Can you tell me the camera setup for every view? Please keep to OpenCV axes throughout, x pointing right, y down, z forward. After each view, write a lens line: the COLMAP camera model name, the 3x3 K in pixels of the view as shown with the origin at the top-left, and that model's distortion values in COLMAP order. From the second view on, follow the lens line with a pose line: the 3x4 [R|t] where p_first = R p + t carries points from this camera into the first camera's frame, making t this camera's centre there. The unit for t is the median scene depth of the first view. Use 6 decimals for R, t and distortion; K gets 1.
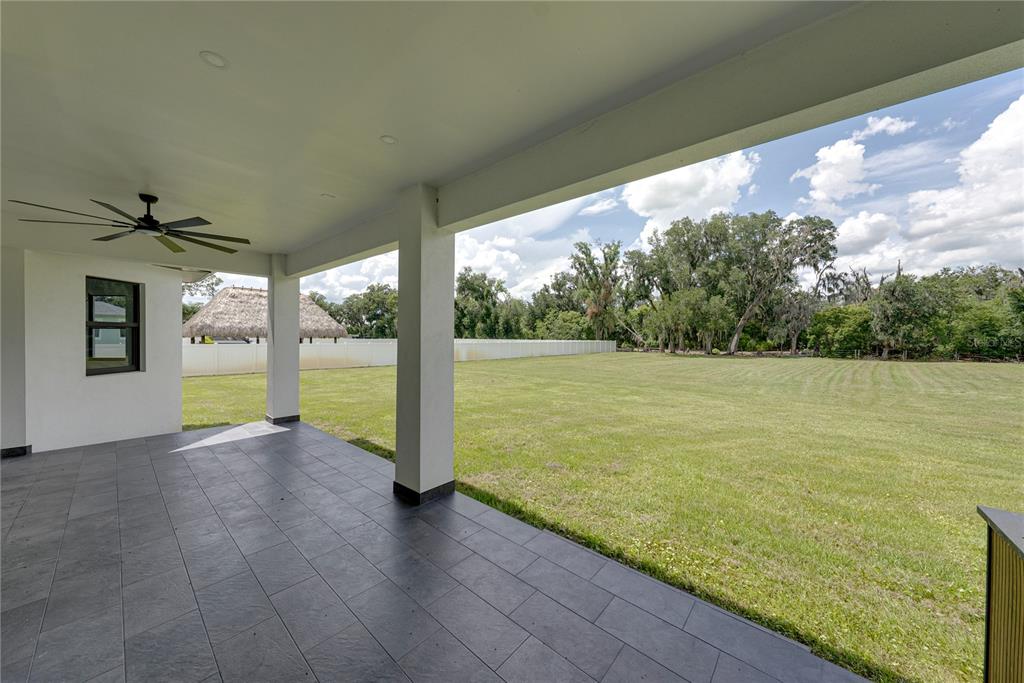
lens RADIAL K [[354.5, 0, 515.7], [0, 354.5, 340.1], [0, 0, 1]] dist [-0.000426, 0.000515]
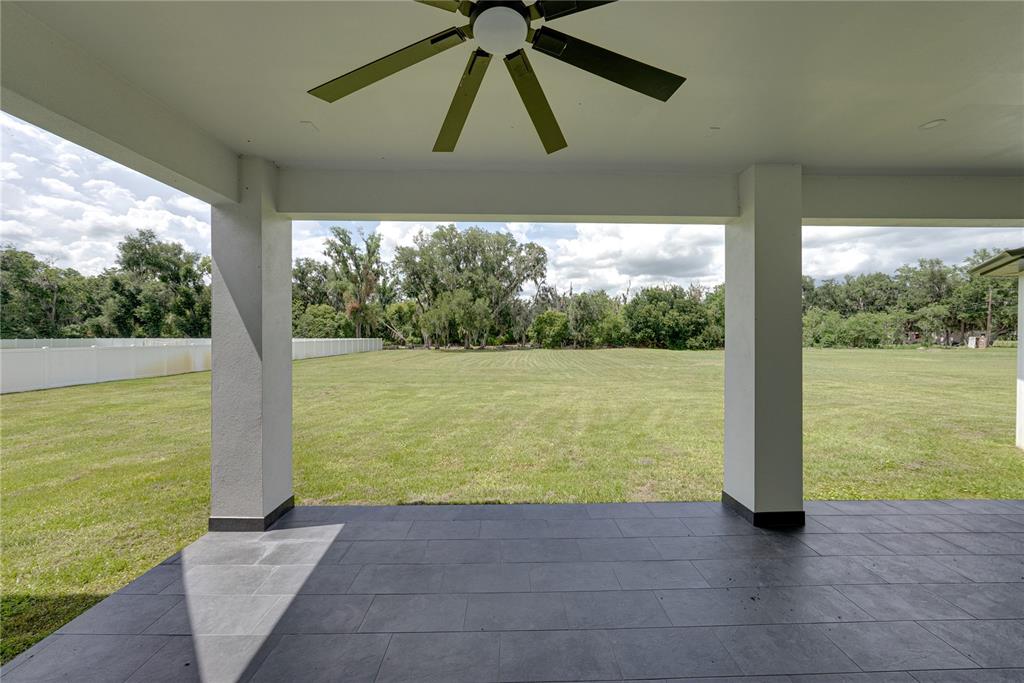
lens RADIAL K [[354.5, 0, 509.9], [0, 354.5, 335.6], [0, 0, 1]] dist [-0.000426, 0.000515]
pose [[0.737728, -0.007408, 0.675057, -0.124785], [0.010945, 0.999940, -0.000988, -0.001035], [-0.675009, 0.008117, 0.737765, 0.077166]]
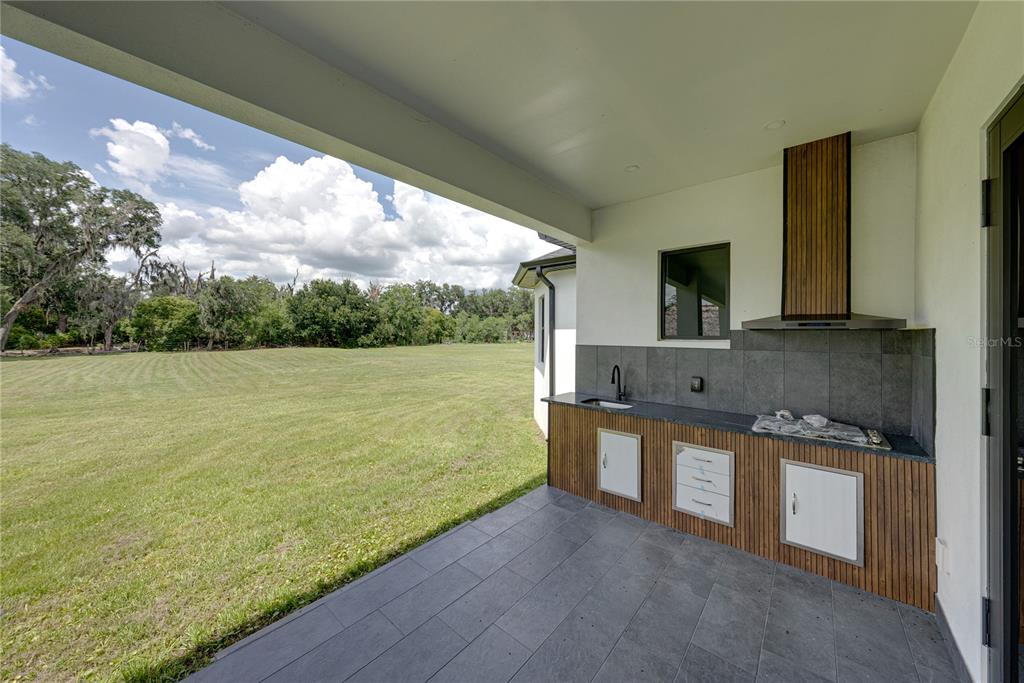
lens RADIAL K [[354.5, 0, 516.3], [0, 354.5, 331.4], [0, 0, 1]] dist [-0.000426, 0.000515]
pose [[-0.010866, -0.000779, 0.999941, -0.054661], [0.002886, 0.999996, 0.000810, -0.000990], [-0.999937, 0.002895, -0.010863, 0.052465]]
